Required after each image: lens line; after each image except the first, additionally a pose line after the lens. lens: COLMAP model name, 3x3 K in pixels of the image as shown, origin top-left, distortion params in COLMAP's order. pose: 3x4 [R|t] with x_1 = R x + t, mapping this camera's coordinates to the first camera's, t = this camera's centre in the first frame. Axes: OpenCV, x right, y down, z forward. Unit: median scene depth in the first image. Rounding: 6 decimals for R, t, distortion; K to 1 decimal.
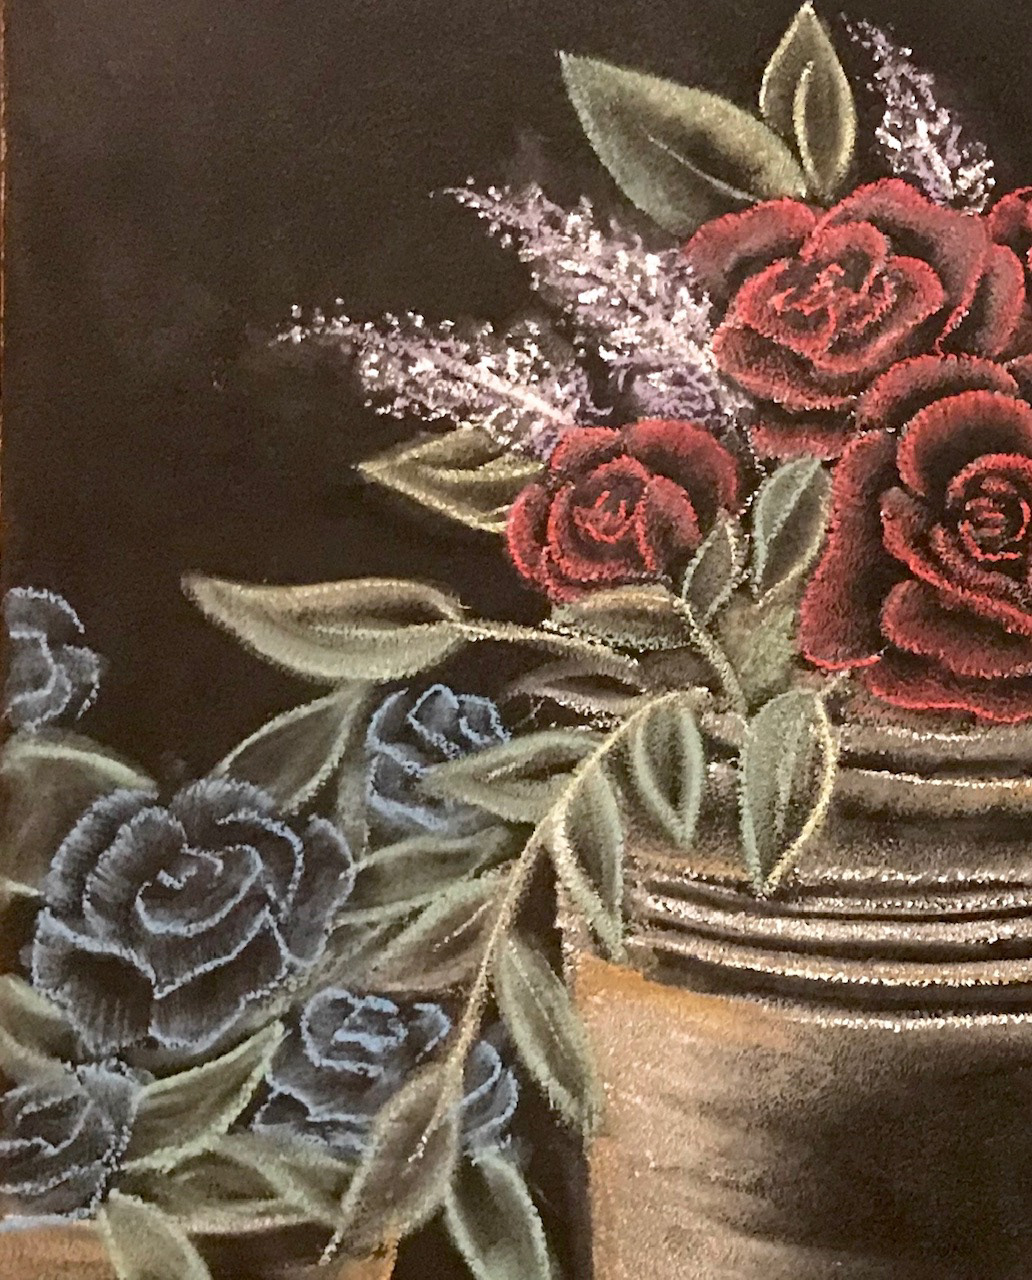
lens RADIAL K [[1135.8, 0, 516.1], [0, 1135.8, 641.3], [0, 0, 1]] dist [-0.004326, -0.001834]
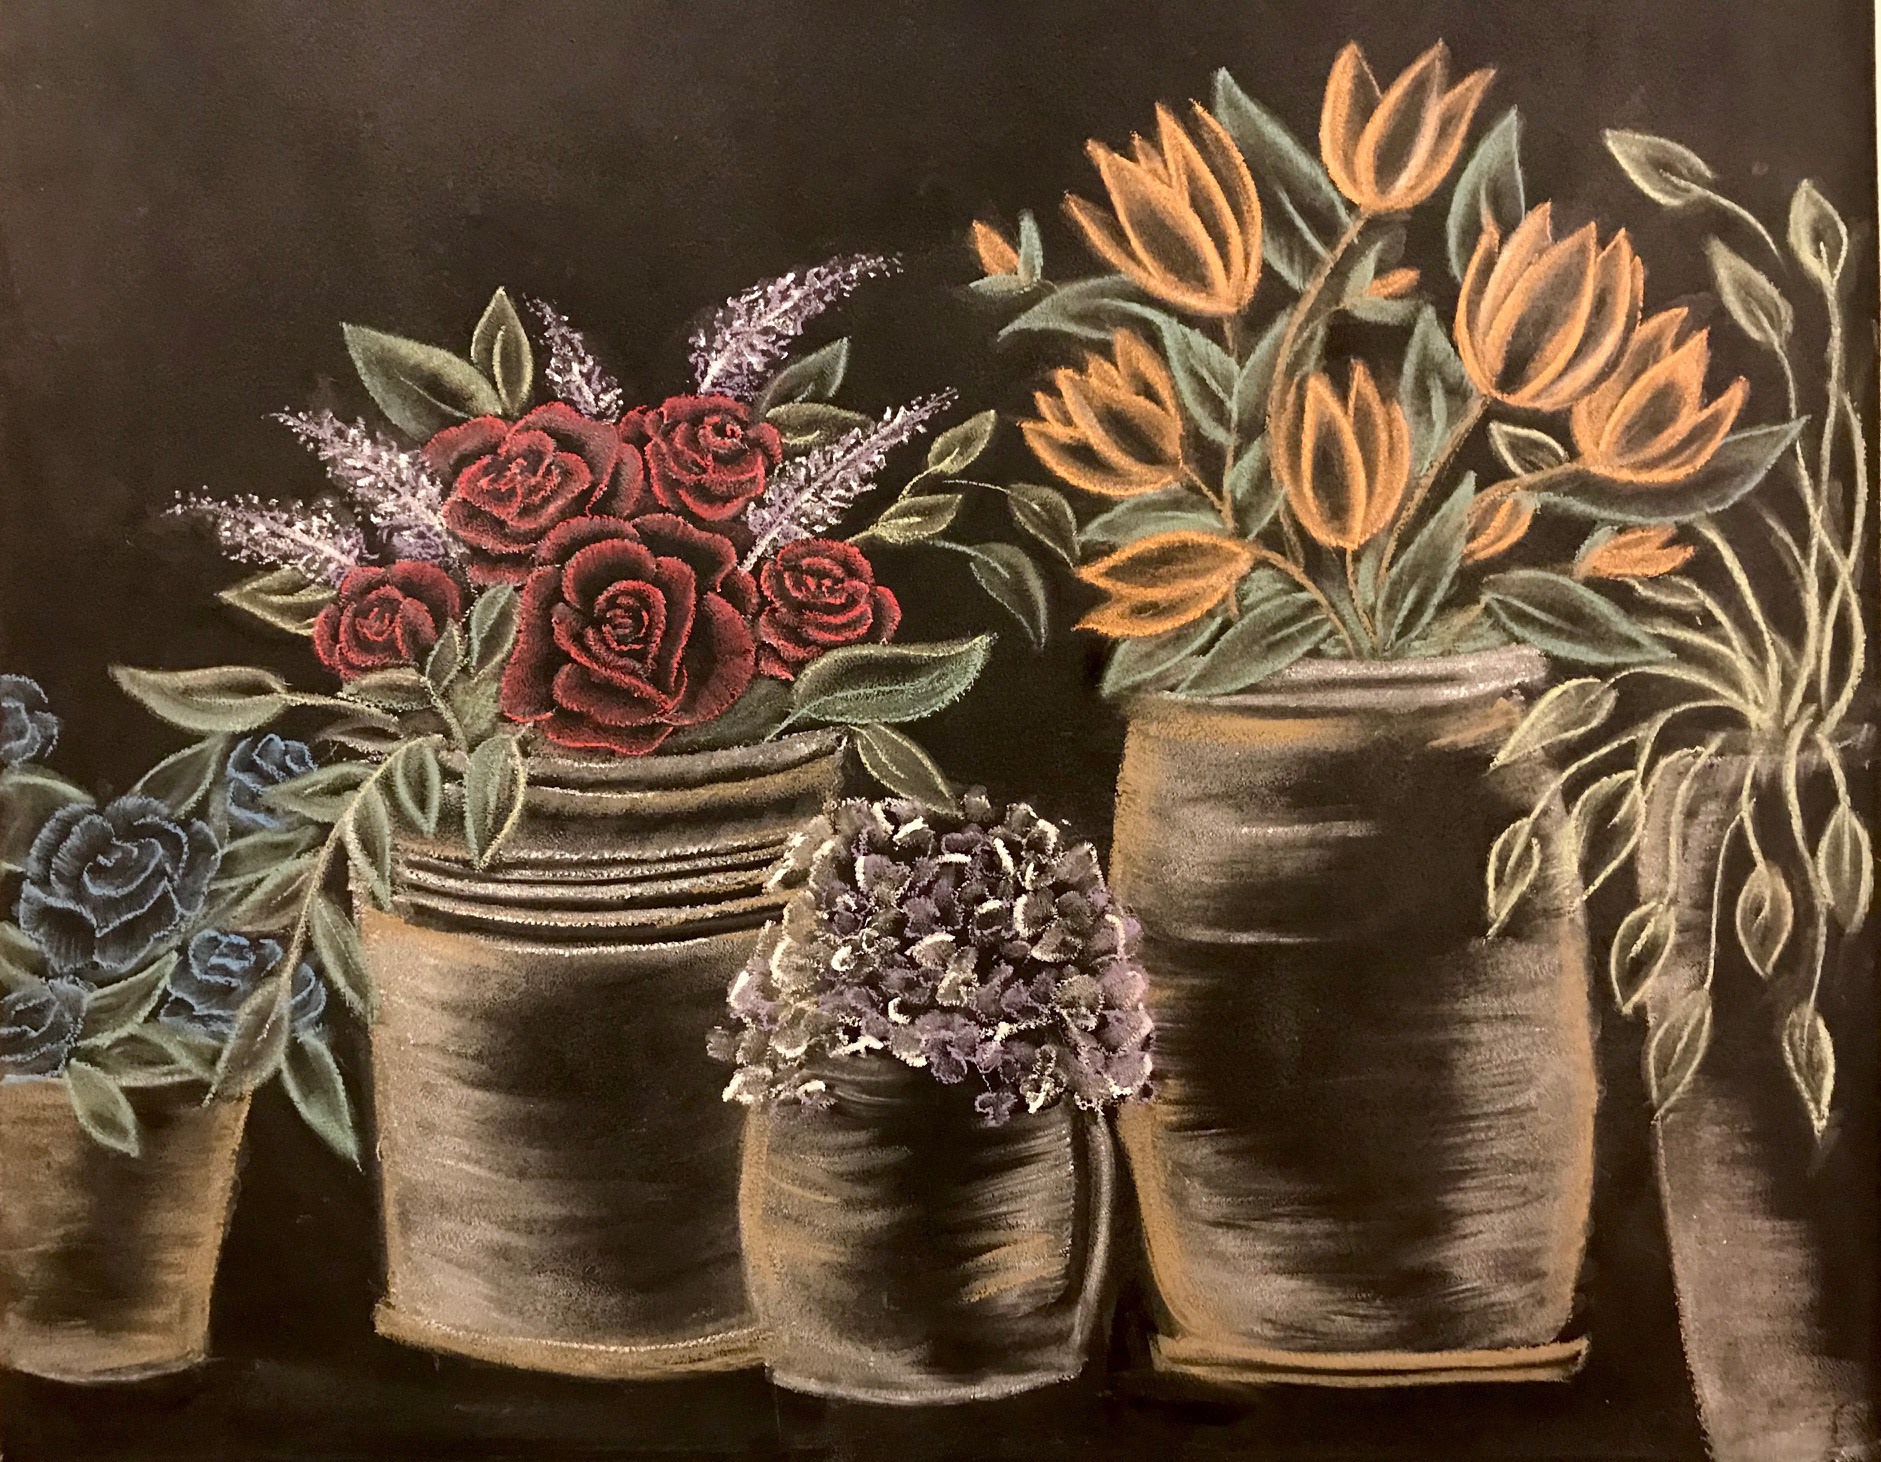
lens RADIAL K [[1643.8, 0, 941.2], [0, 1643.8, 728.3], [0, 0, 1]] dist [-0.000775, 0.019237]
pose [[0.862301, -0.016791, 0.506118, -0.393851], [0.007801, 0.999772, 0.019877, -0.006884], [-0.506336, -0.013192, 0.862235, -1.324131]]
